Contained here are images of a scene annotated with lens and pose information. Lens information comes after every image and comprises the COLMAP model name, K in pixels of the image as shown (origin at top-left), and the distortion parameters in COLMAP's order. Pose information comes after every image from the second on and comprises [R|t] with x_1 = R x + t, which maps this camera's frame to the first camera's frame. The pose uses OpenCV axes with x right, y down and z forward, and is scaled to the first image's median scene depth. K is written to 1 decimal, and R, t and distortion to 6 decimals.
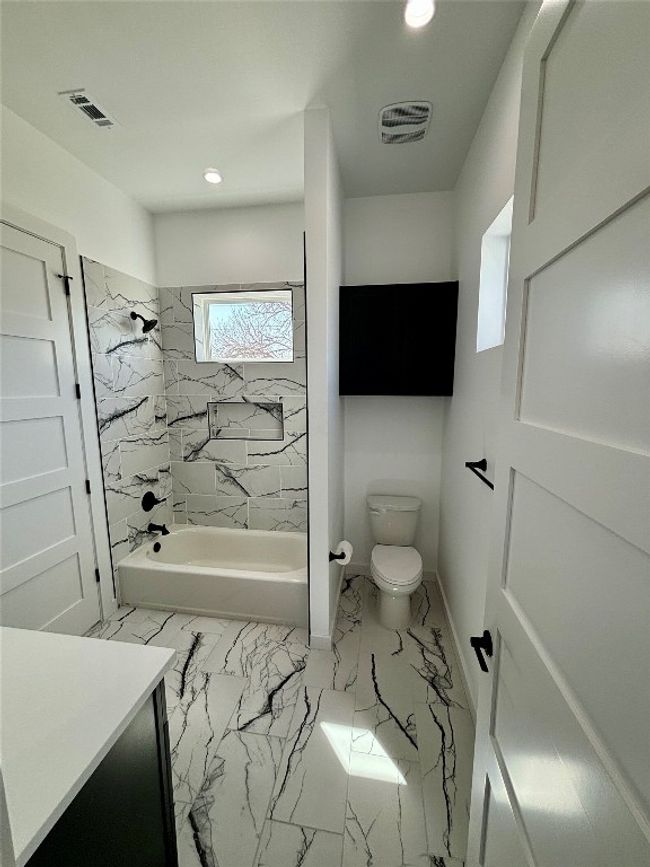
lens RADIAL K [[349.9, 0, 325.4], [0, 349.9, 435.7], [0, 0, 1]] dist [0.004804, 0.000547]
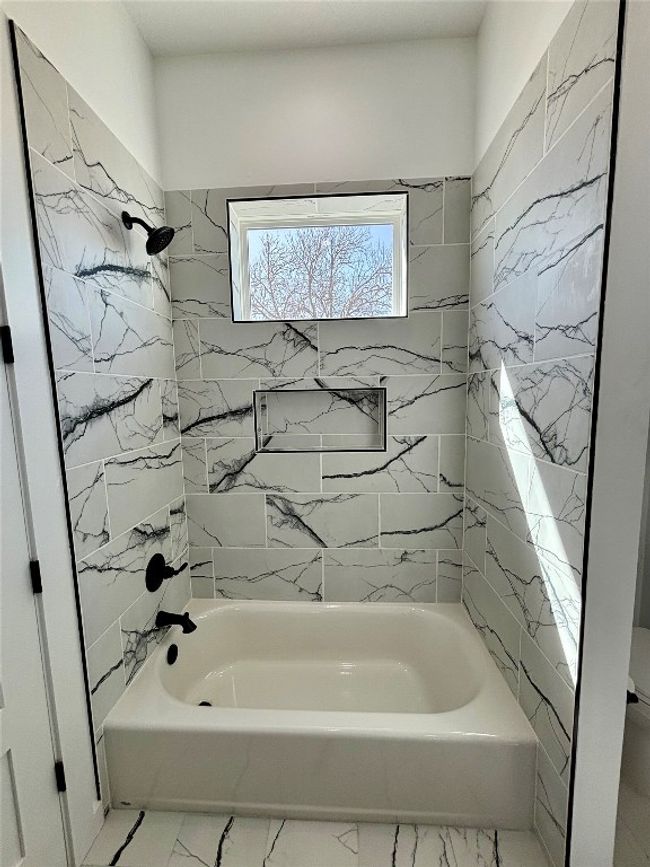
lens RADIAL K [[349.9, 0, 325.4], [0, 349.9, 435.3], [0, 0, 1]] dist [0.004804, 0.000547]
pose [[0.994378, -0.030466, 0.101412, -0.317737], [0.033678, 0.998979, -0.030118, 0.001507], [-0.100391, 0.033364, 0.994389, 0.465159]]
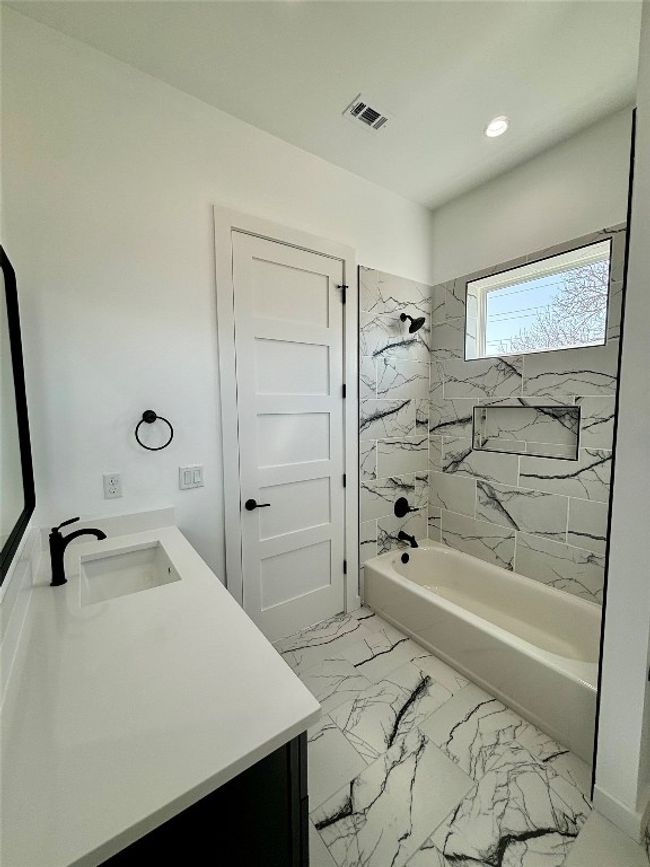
lens RADIAL K [[349.9, 0, 325.6], [0, 349.9, 435.0], [0, 0, 1]] dist [0.004804, 0.000547]
pose [[0.699682, 0.059642, -0.711960, 0.024571], [-0.098402, 0.995057, -0.013348, 0.023725], [0.707645, 0.079397, 0.702093, 0.175631]]
